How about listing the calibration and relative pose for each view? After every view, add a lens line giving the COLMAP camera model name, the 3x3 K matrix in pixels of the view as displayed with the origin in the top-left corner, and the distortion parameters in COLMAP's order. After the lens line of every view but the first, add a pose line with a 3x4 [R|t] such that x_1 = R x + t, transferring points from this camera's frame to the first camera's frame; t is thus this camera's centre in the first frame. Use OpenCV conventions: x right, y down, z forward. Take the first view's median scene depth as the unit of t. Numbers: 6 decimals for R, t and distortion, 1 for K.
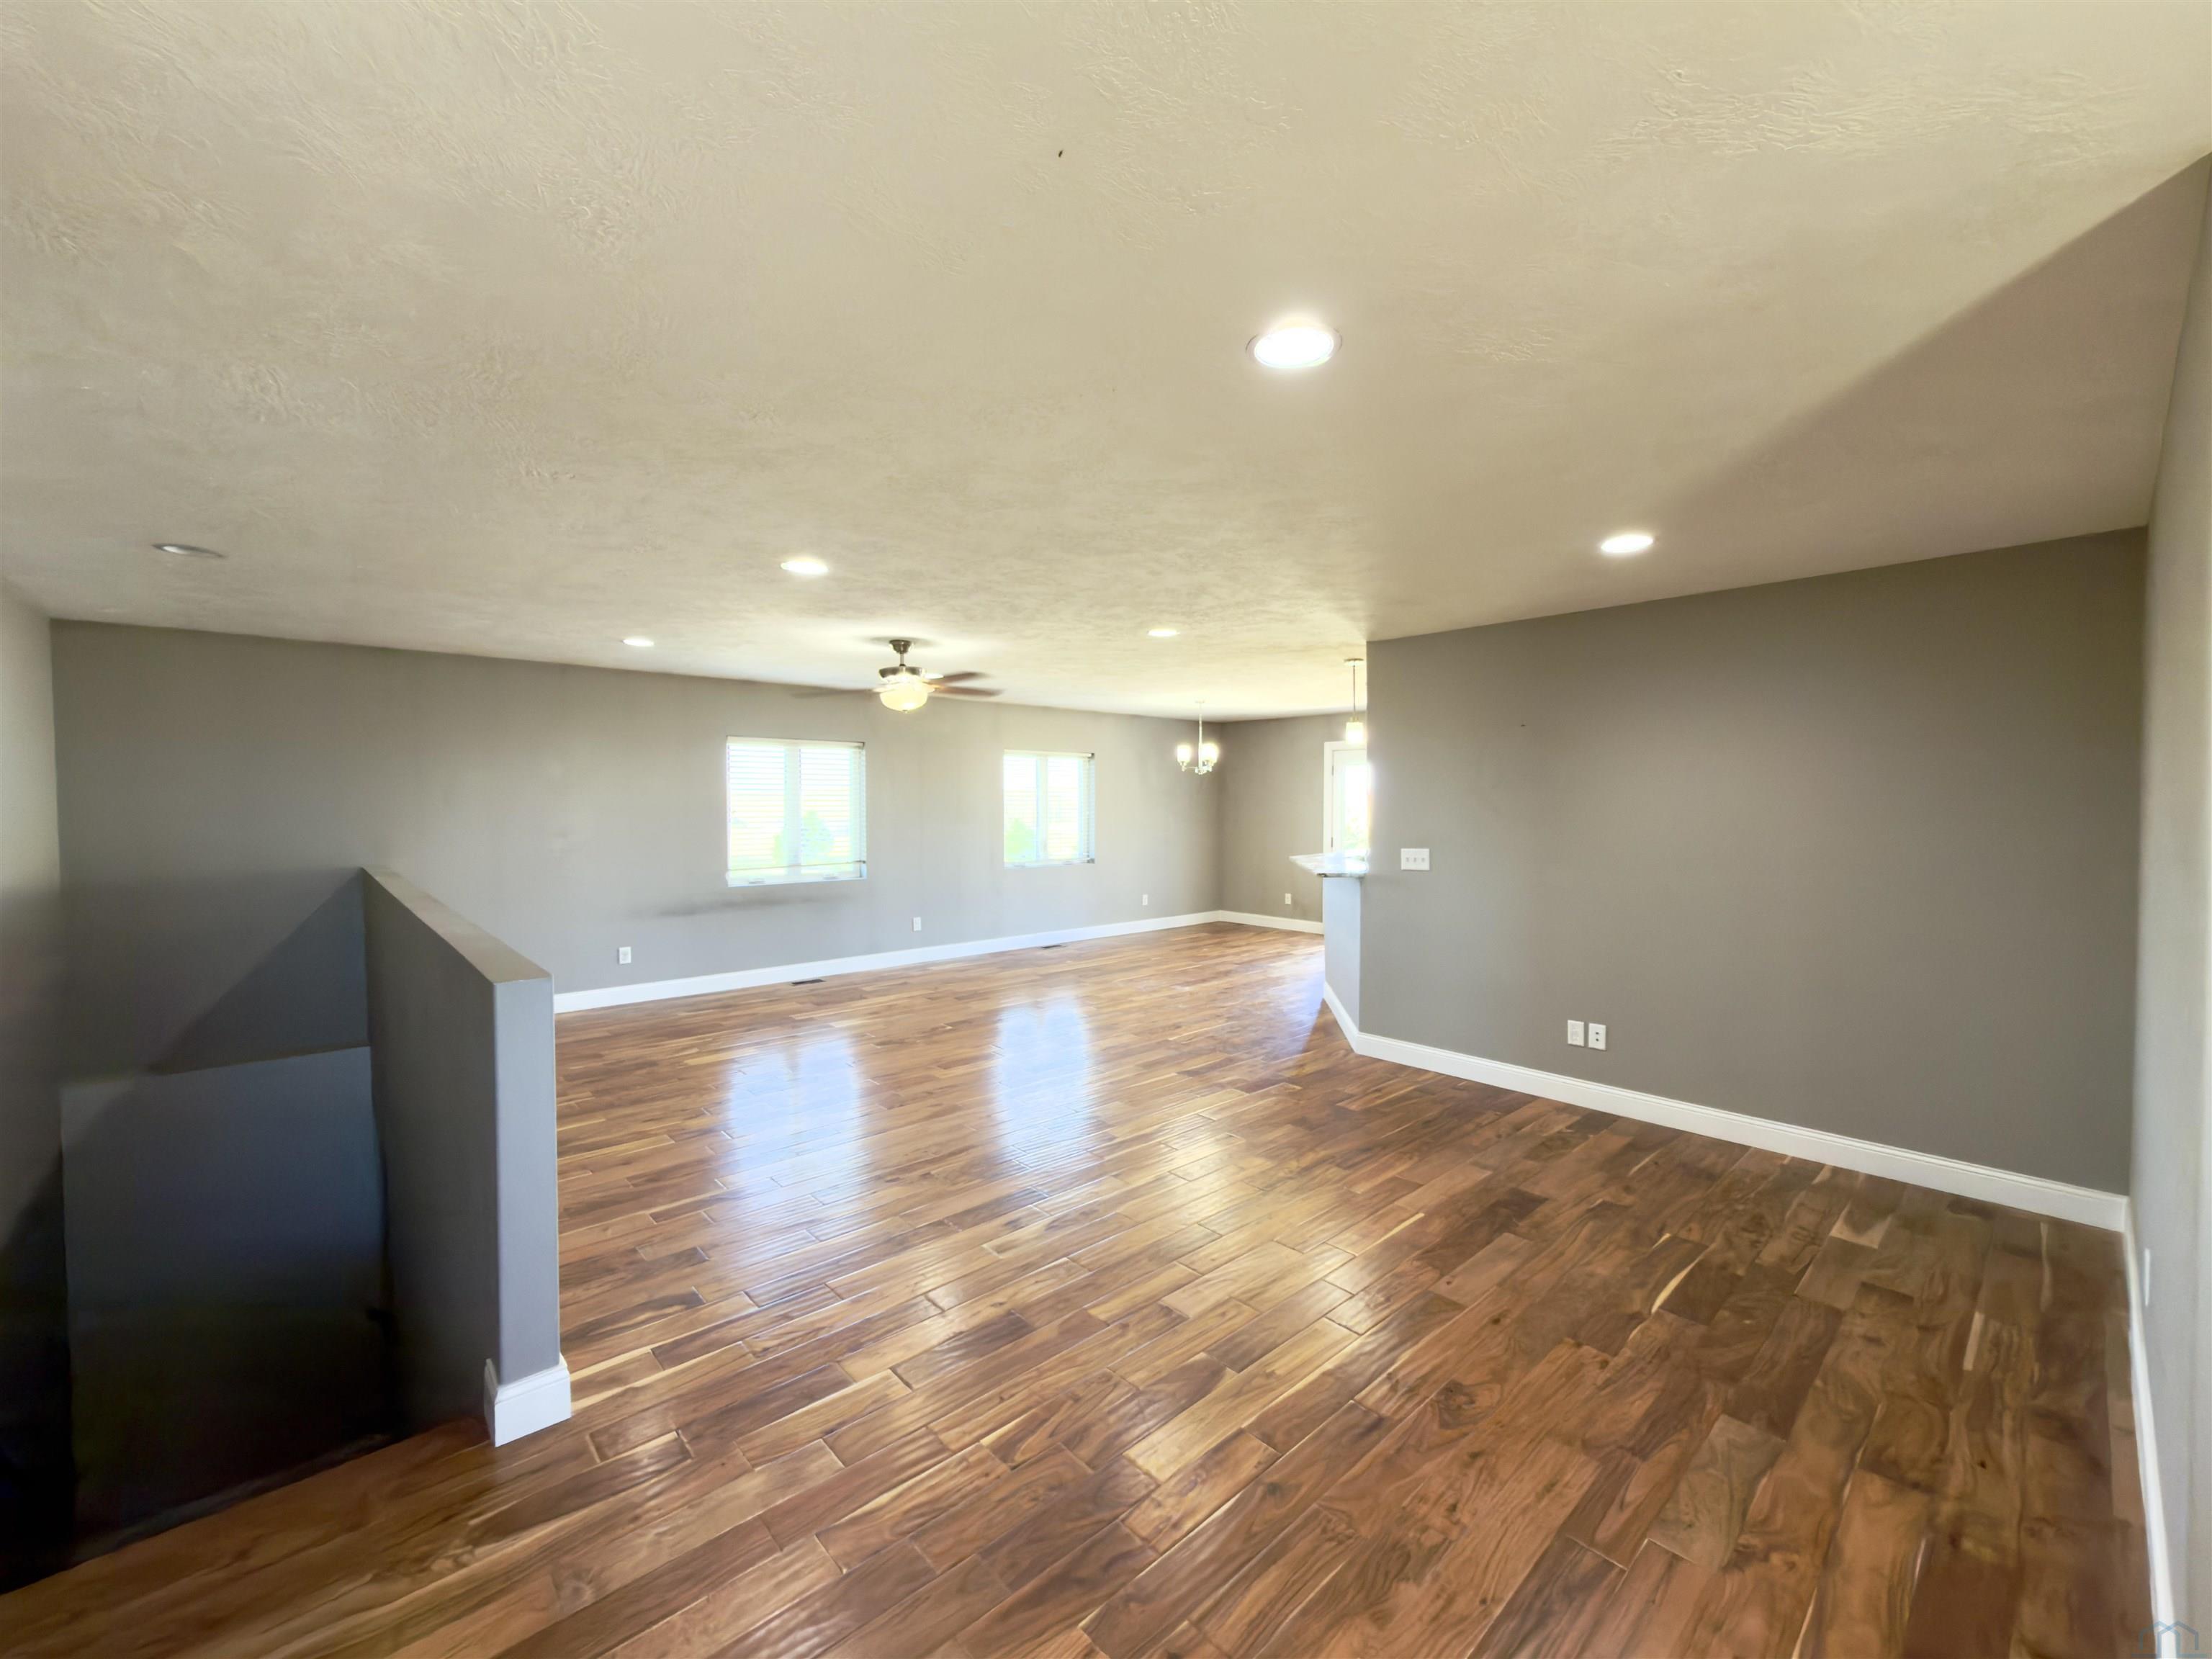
lens RADIAL K [[885.6, 0, 1101.1], [0, 885.6, 821.1], [0, 0, 1]] dist [0.000287, -0.000030]
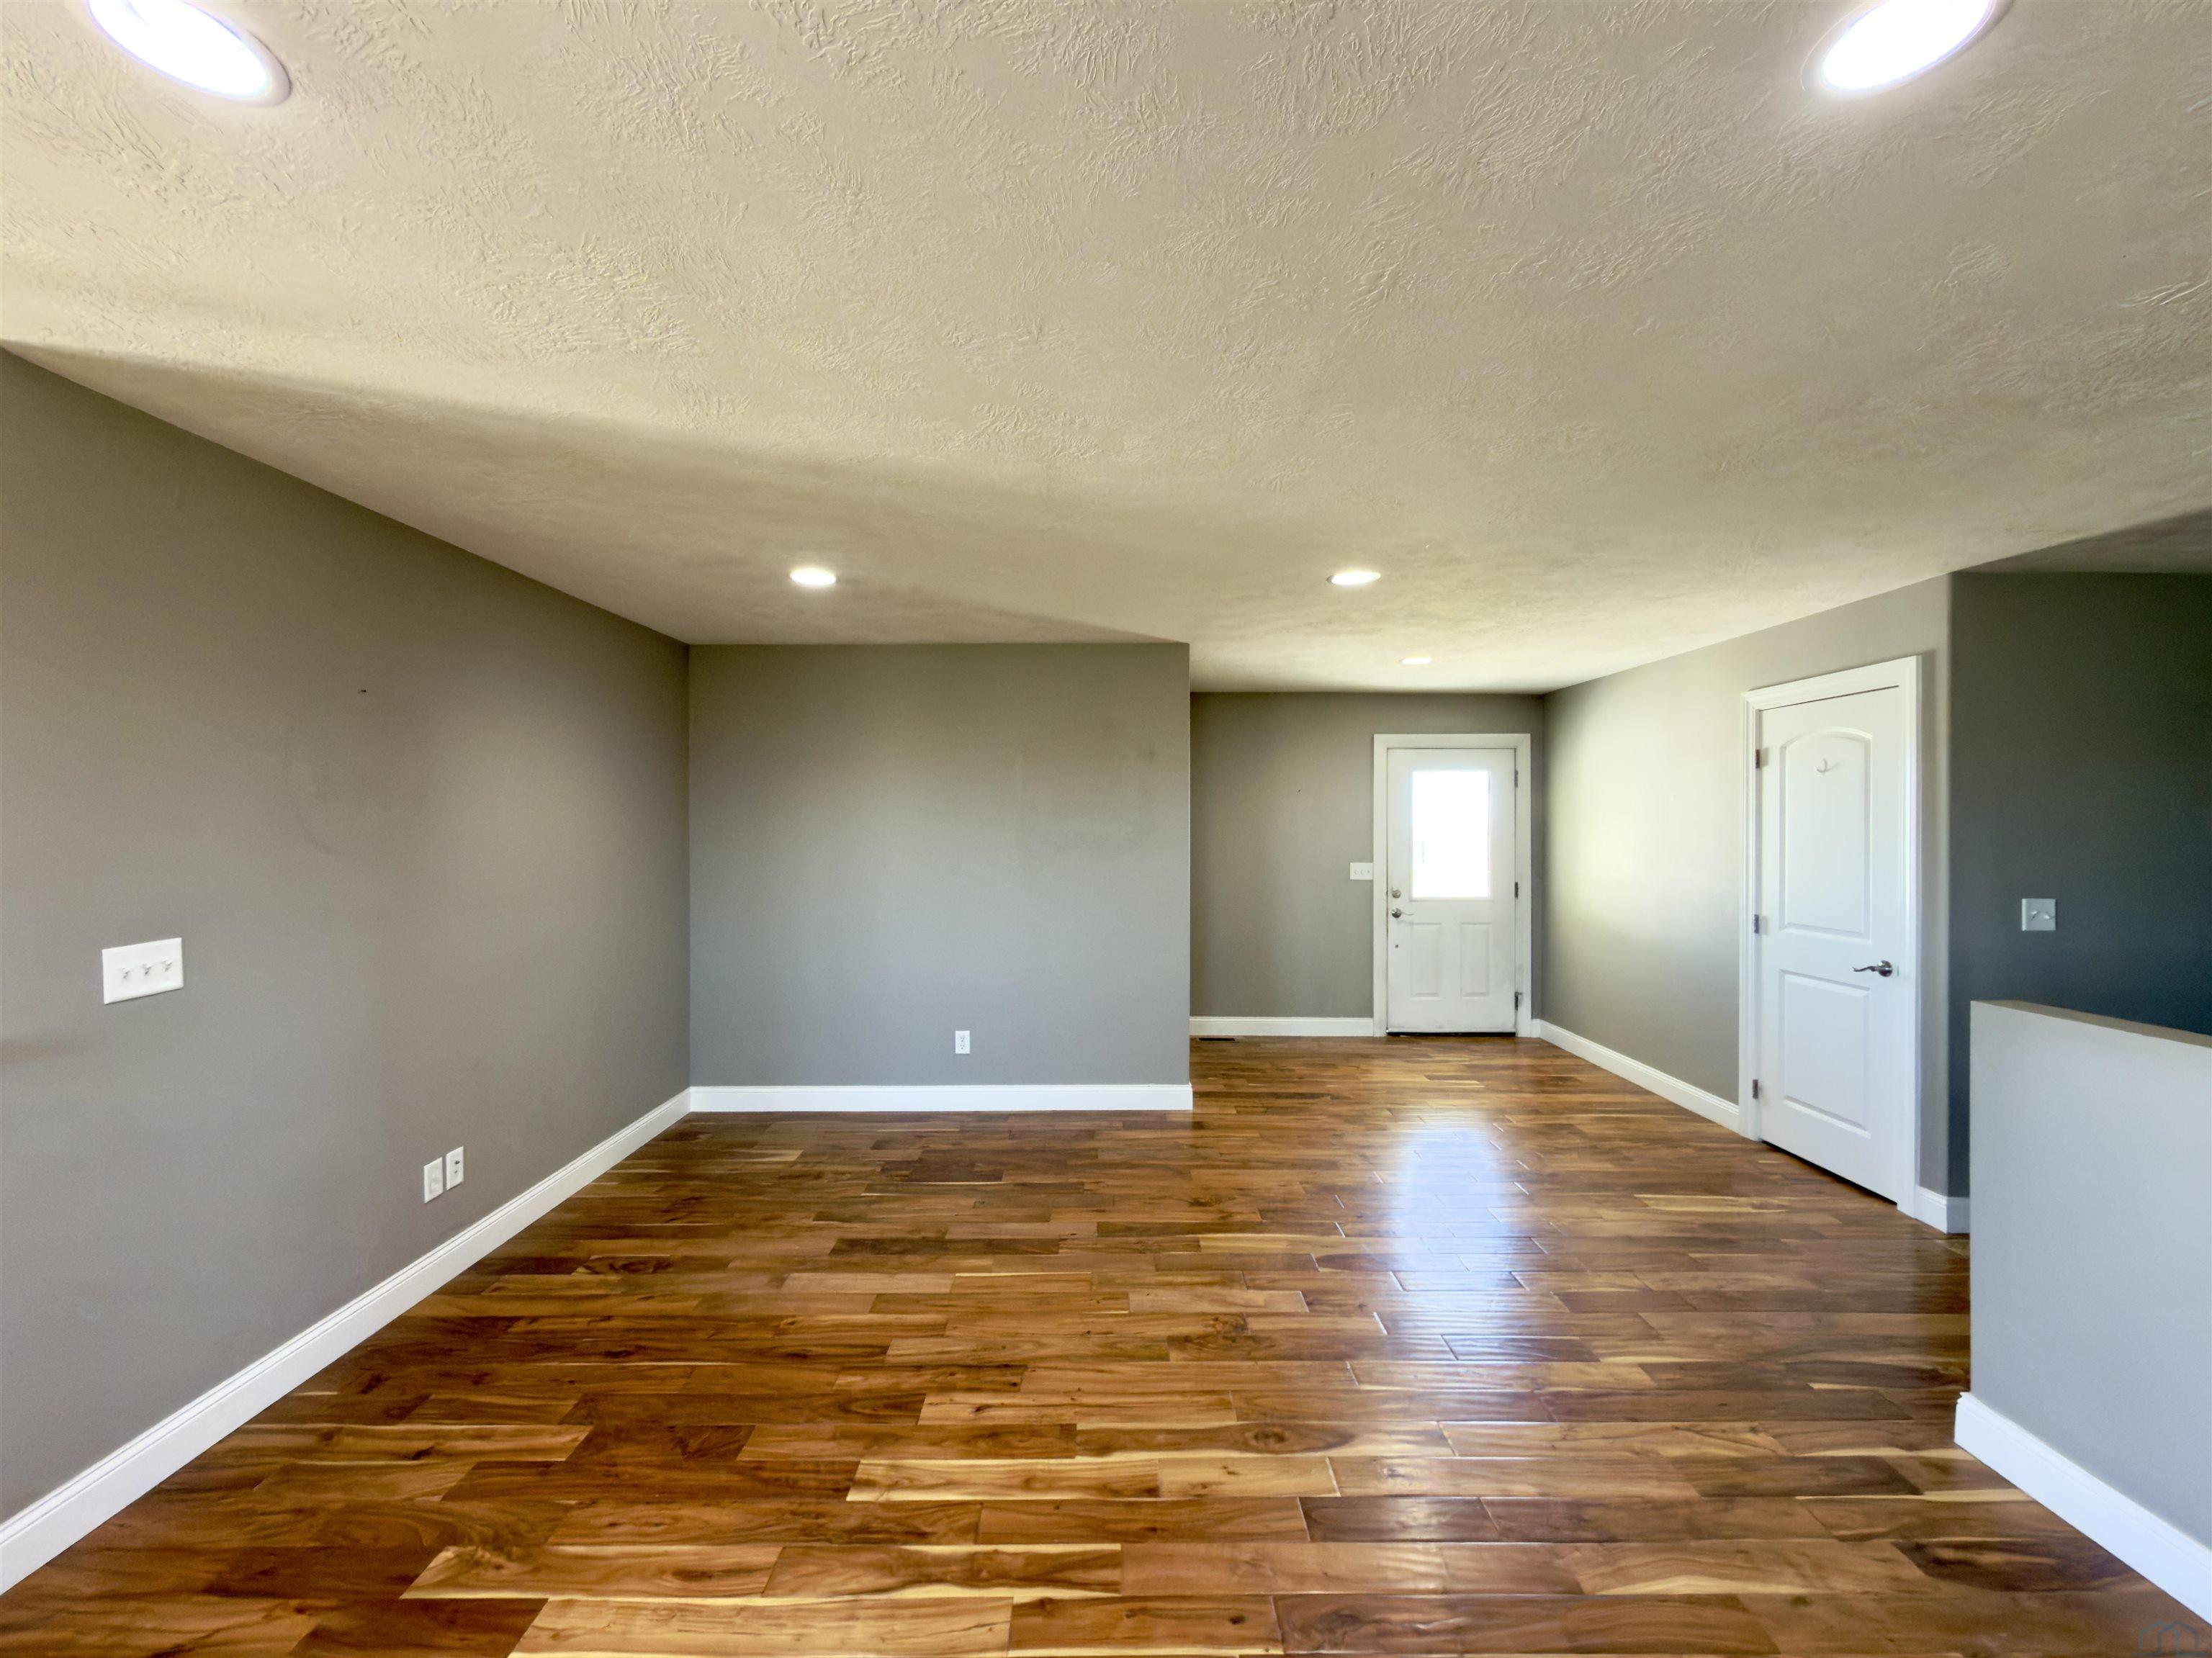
lens RADIAL K [[885.6, 0, 1107.4], [0, 885.6, 832.9], [0, 0, 1]] dist [0.000287, -0.000030]
pose [[-0.740496, -0.006365, 0.672031, -0.305363], [0.012711, 0.999644, 0.023474, -0.028735], [-0.671941, 0.025925, -0.740151, 1.296128]]
